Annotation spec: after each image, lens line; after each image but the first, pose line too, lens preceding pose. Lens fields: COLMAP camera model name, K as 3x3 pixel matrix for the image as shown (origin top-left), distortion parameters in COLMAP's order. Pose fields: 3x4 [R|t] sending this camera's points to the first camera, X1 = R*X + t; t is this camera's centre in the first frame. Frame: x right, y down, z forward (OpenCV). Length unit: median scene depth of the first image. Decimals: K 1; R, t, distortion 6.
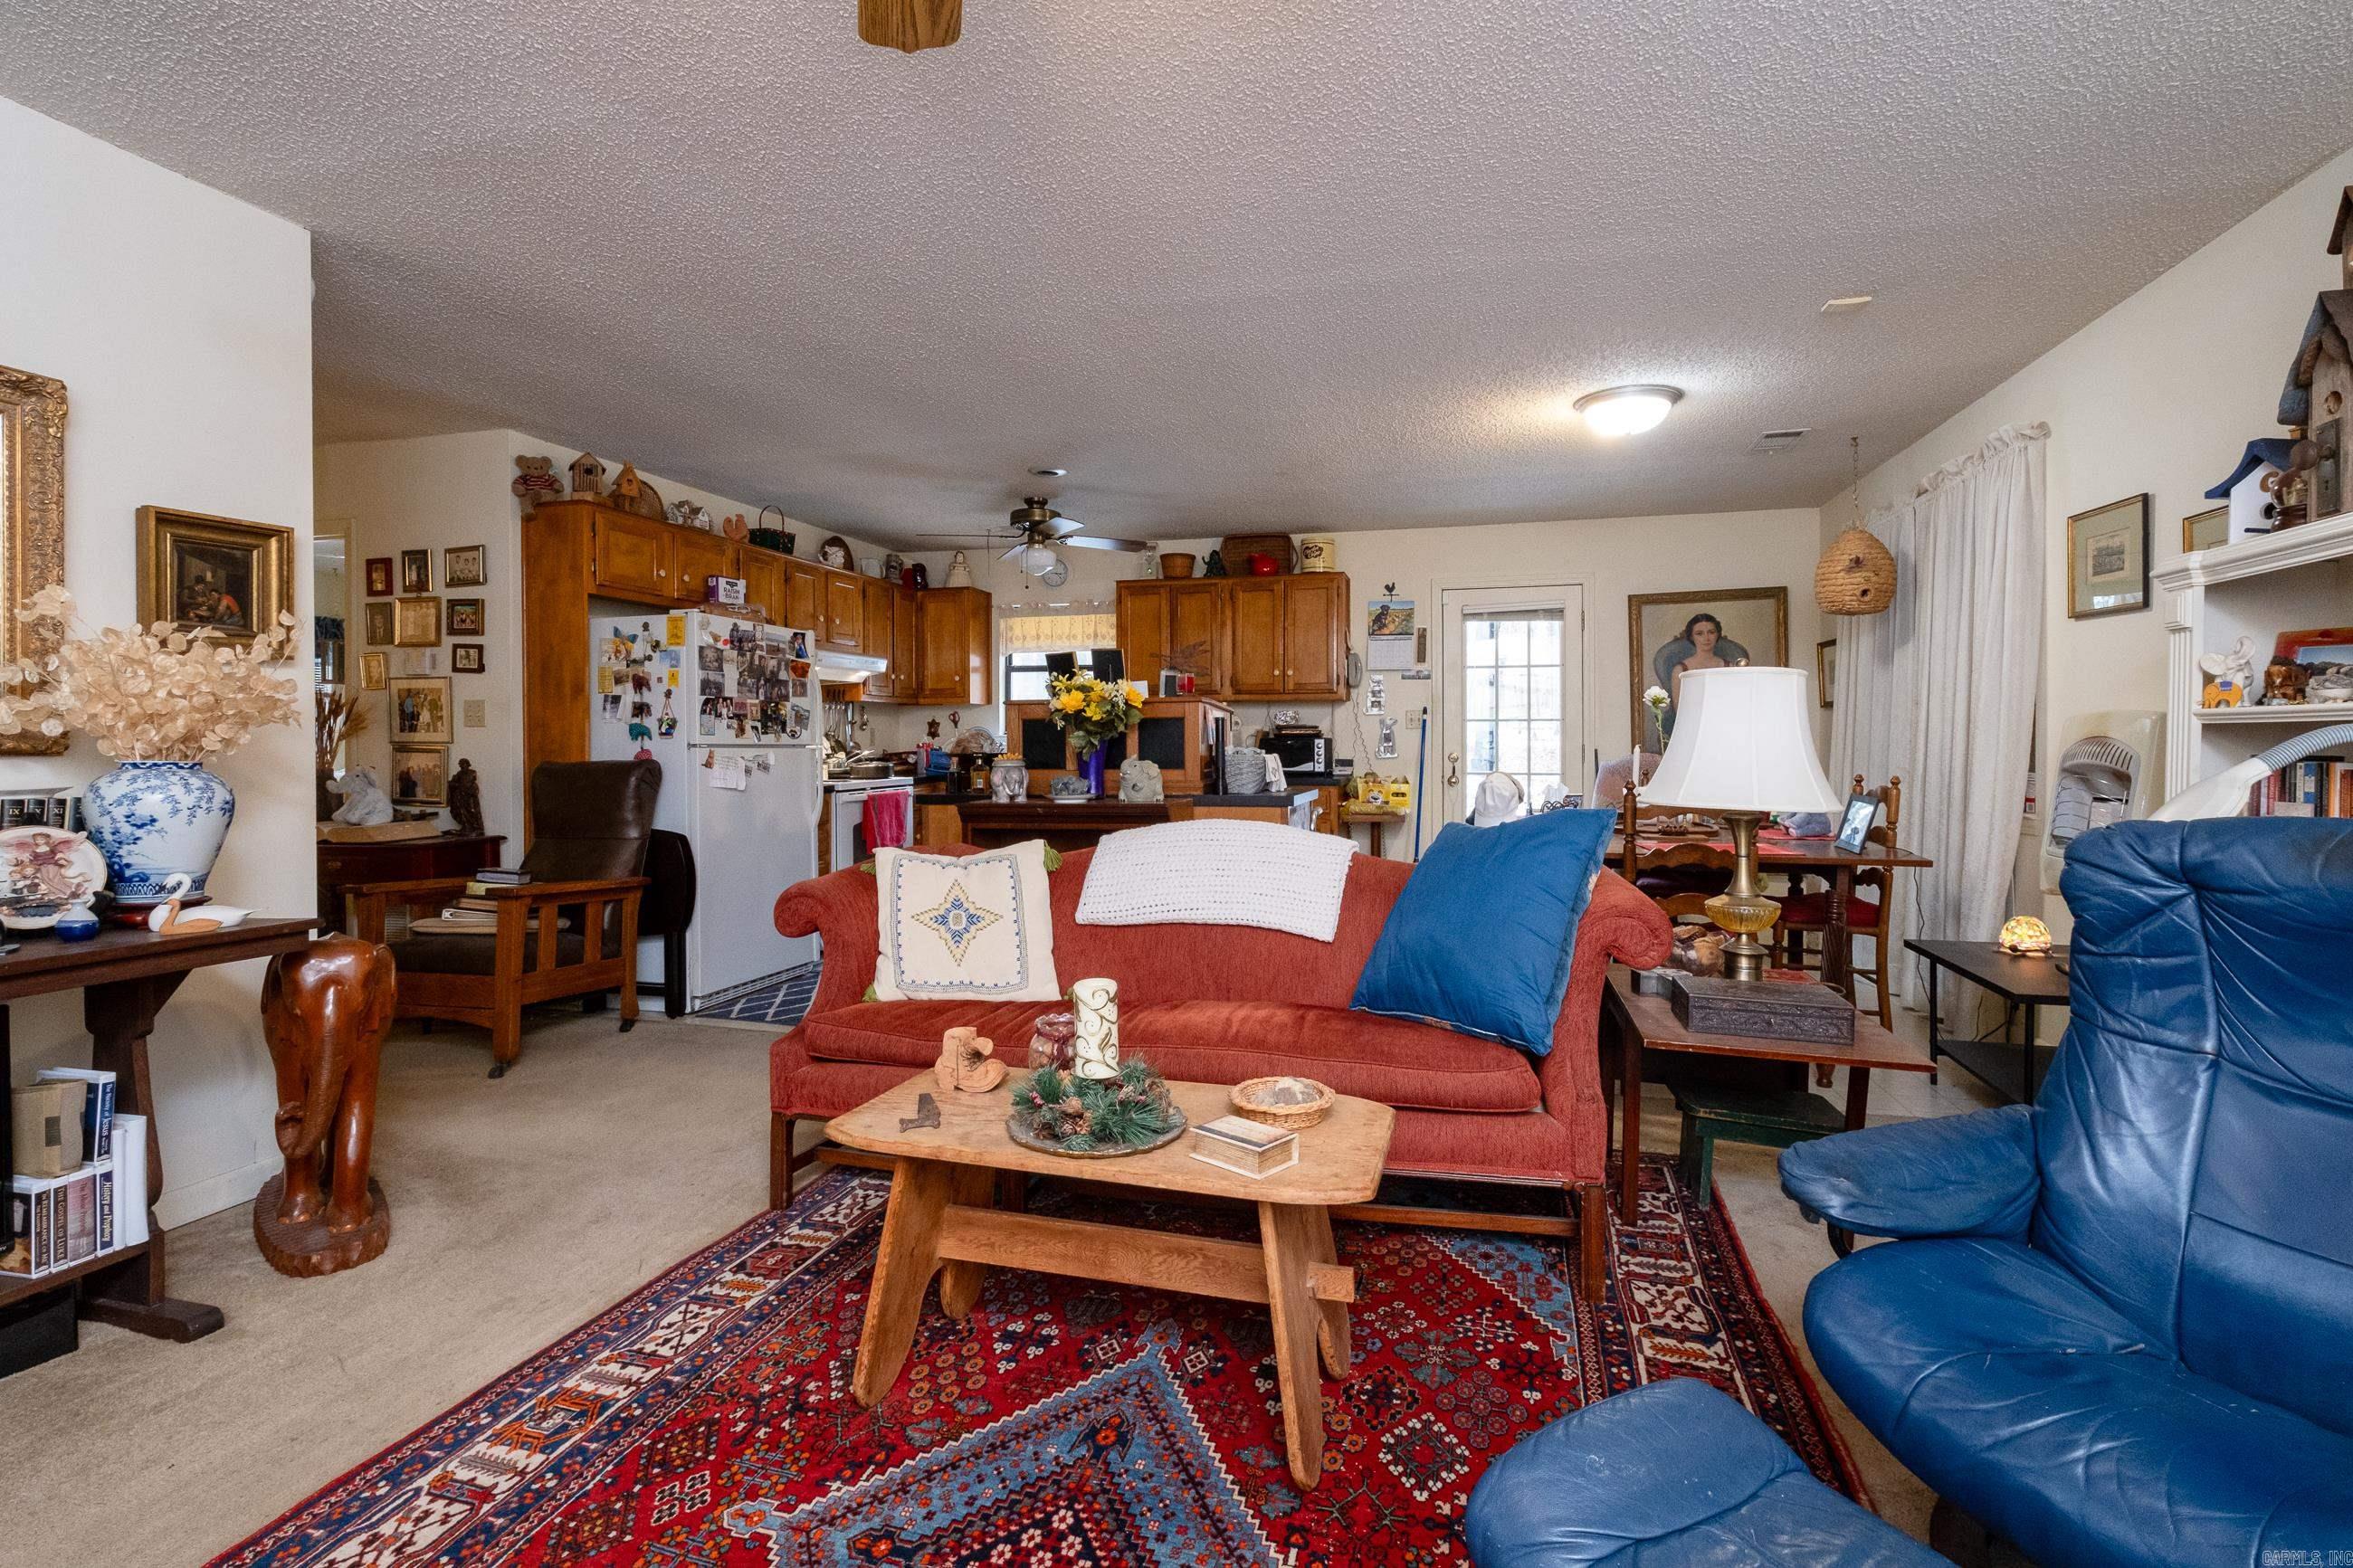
lens RADIAL K [[1068.0, 0, 1187.1], [0, 1068.0, 754.9], [0, 0, 1]] dist [-0.001700, -0.000286]
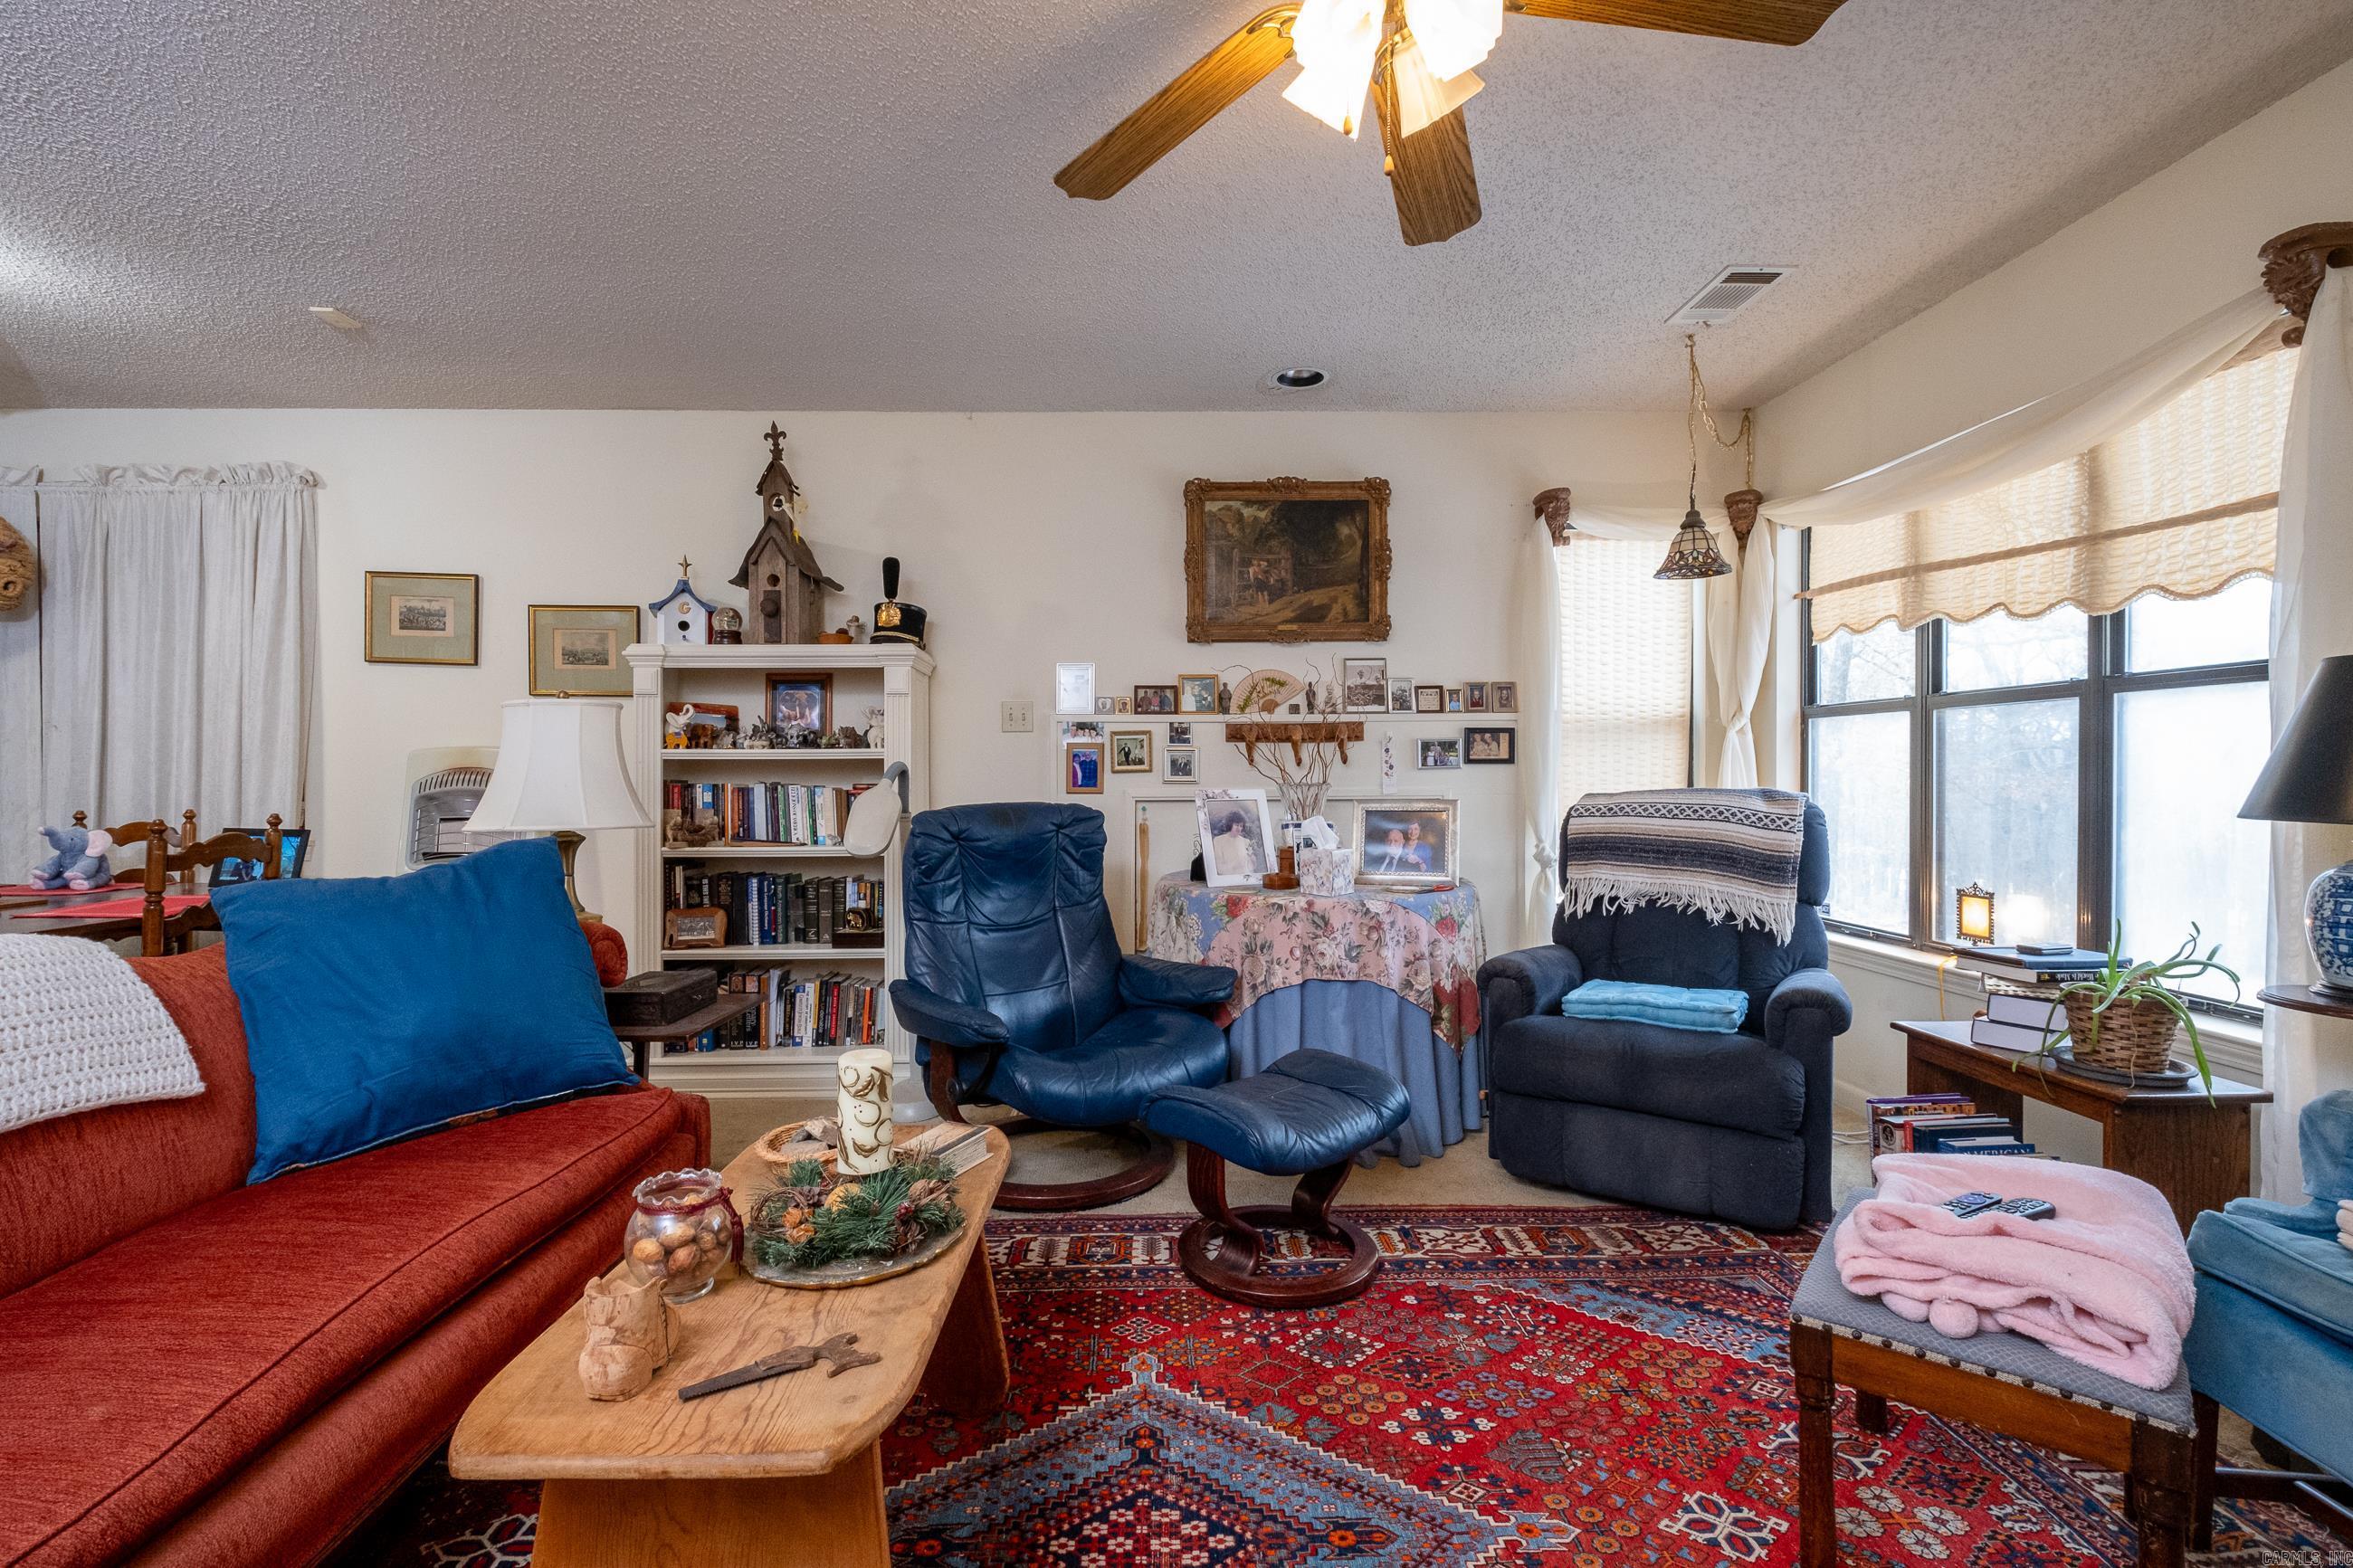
lens RADIAL K [[1055.2, 0, 1153.3], [0, 1055.2, 781.4], [0, 0, 1]] dist [-0.003973, -0.000054]
pose [[-0.267205, -0.003647, 0.963633, -0.330189], [0.012368, 0.999897, 0.007214, -0.000019], [-0.963560, 0.013846, -0.267133, 0.357869]]
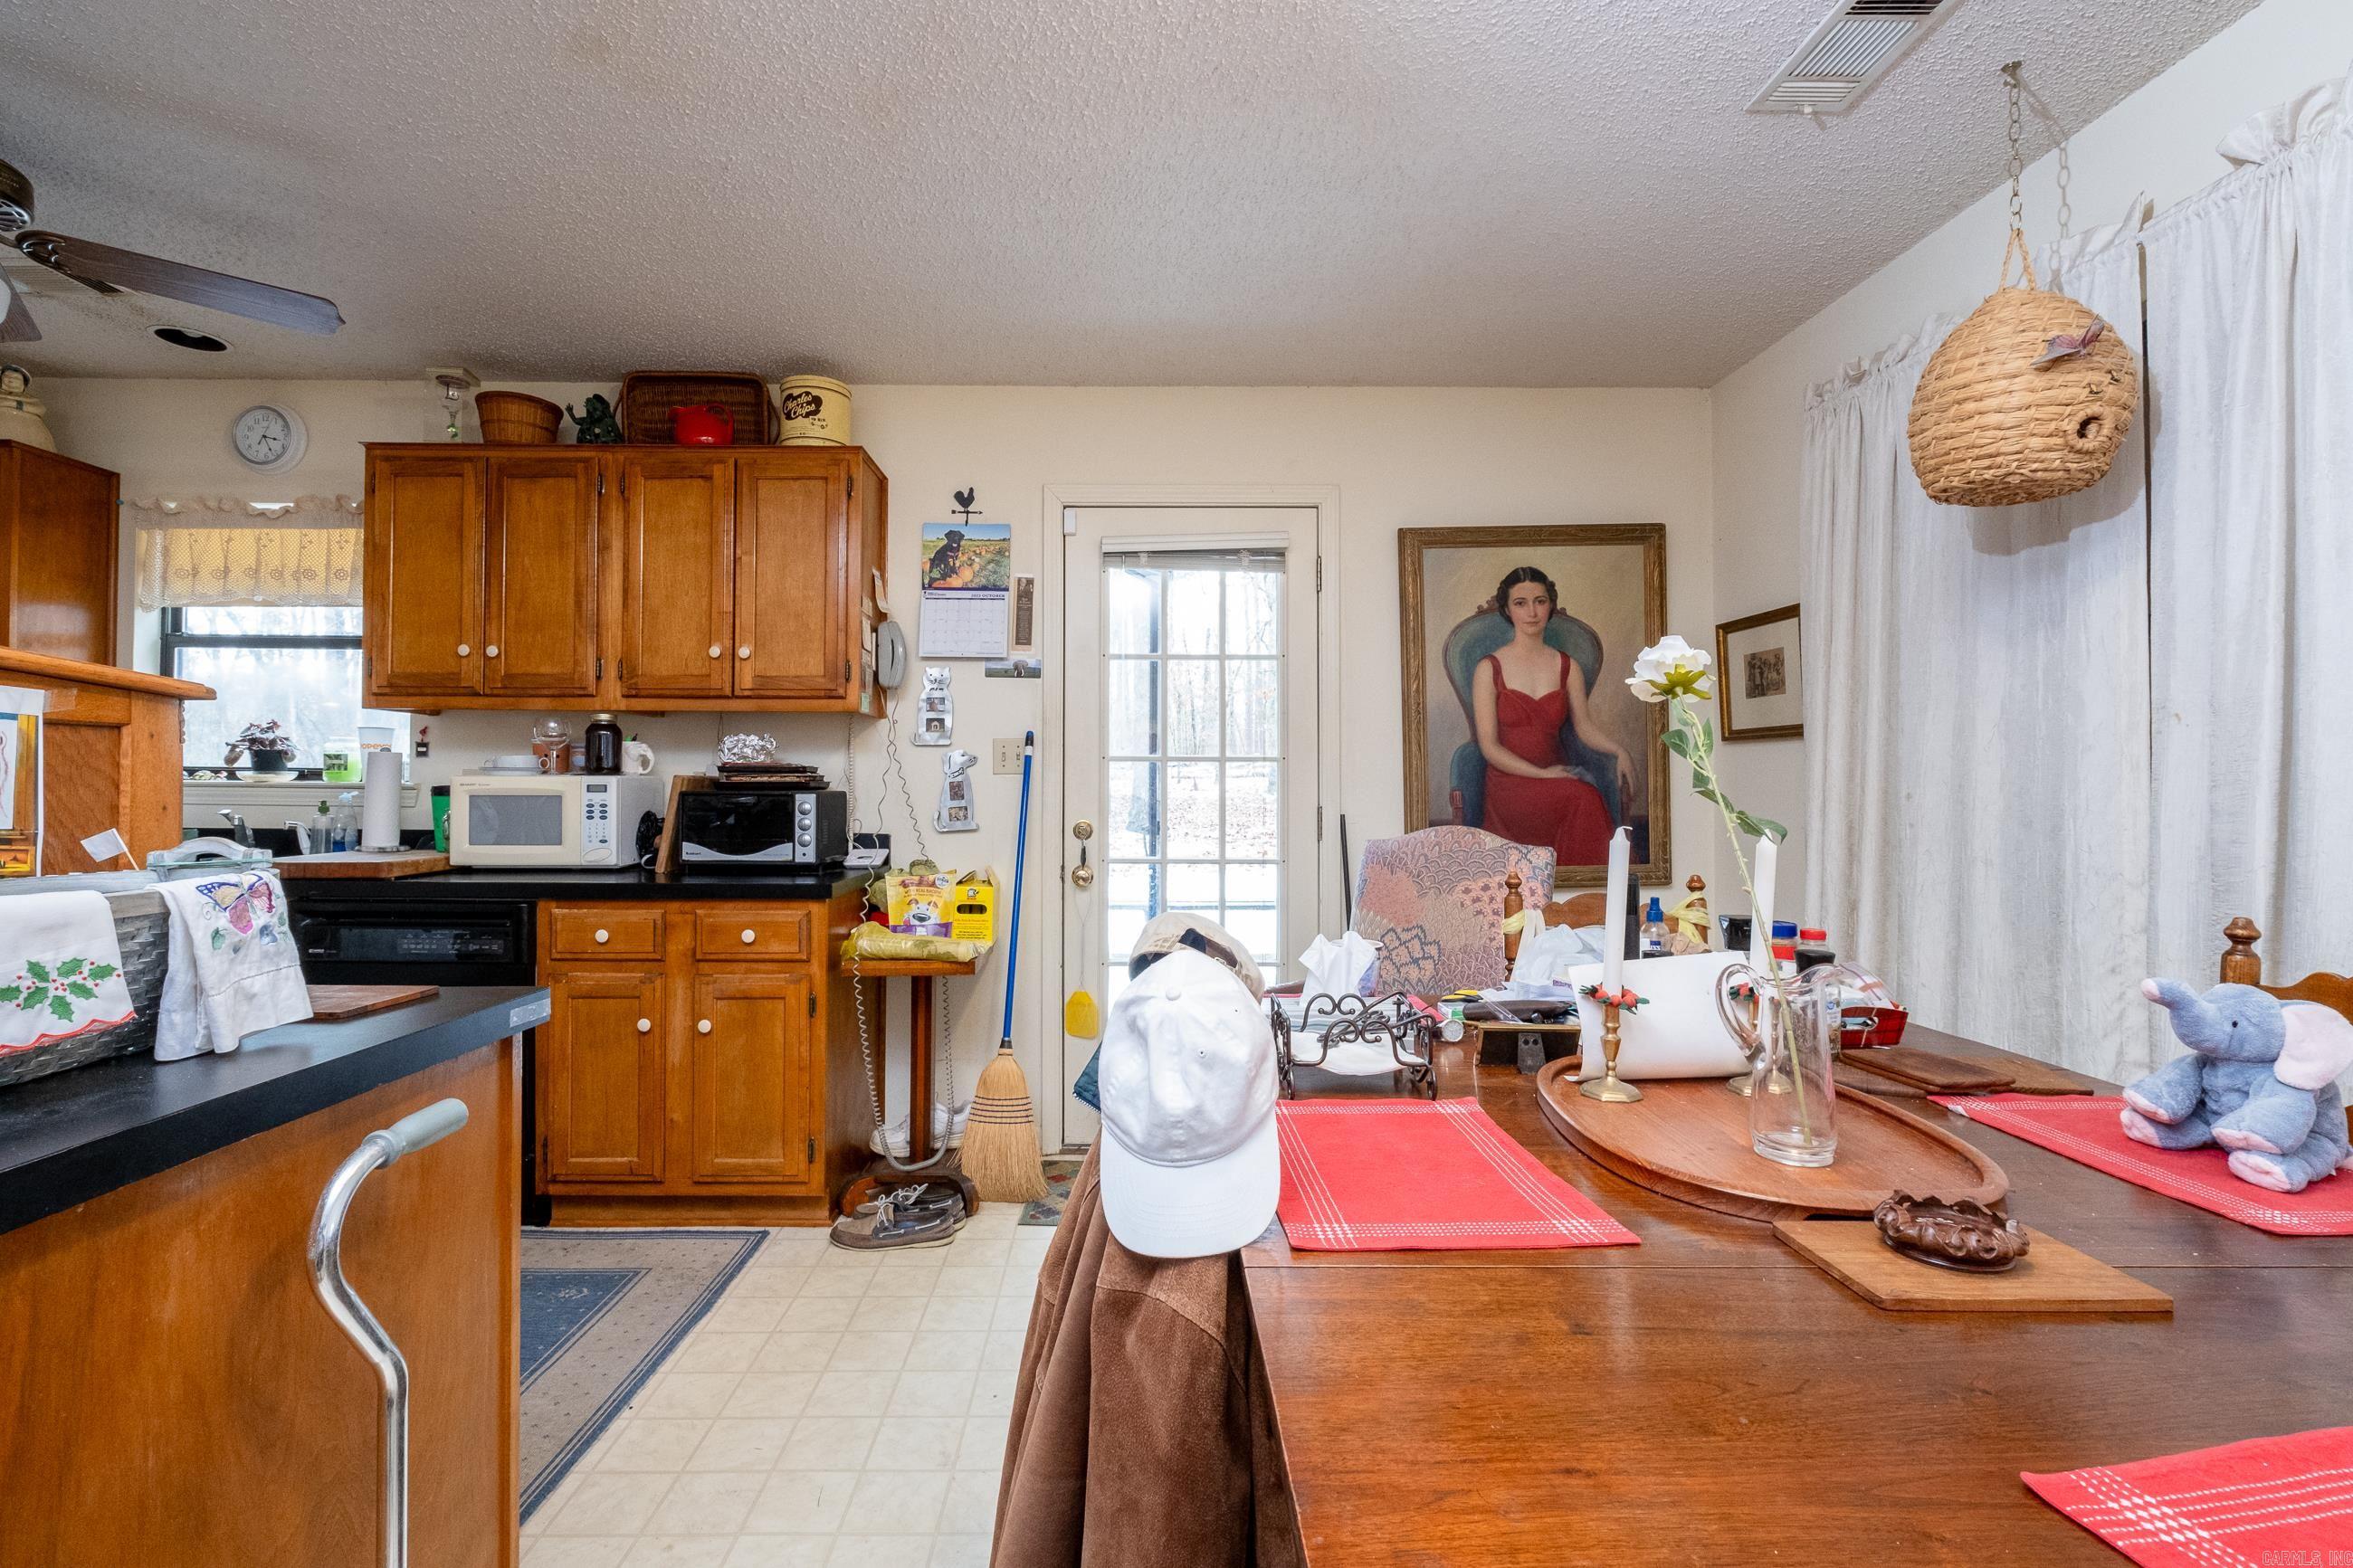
lens RADIAL K [[1055.2, 0, 1153.3], [0, 1055.2, 781.4], [0, 0, 1]] dist [-0.003973, -0.000054]
pose [[0.963641, 0.005983, 0.267135, 0.197463], [-0.000907, 0.999817, -0.019121, -0.014982], [-0.267201, 0.018183, 0.963469, 0.677080]]
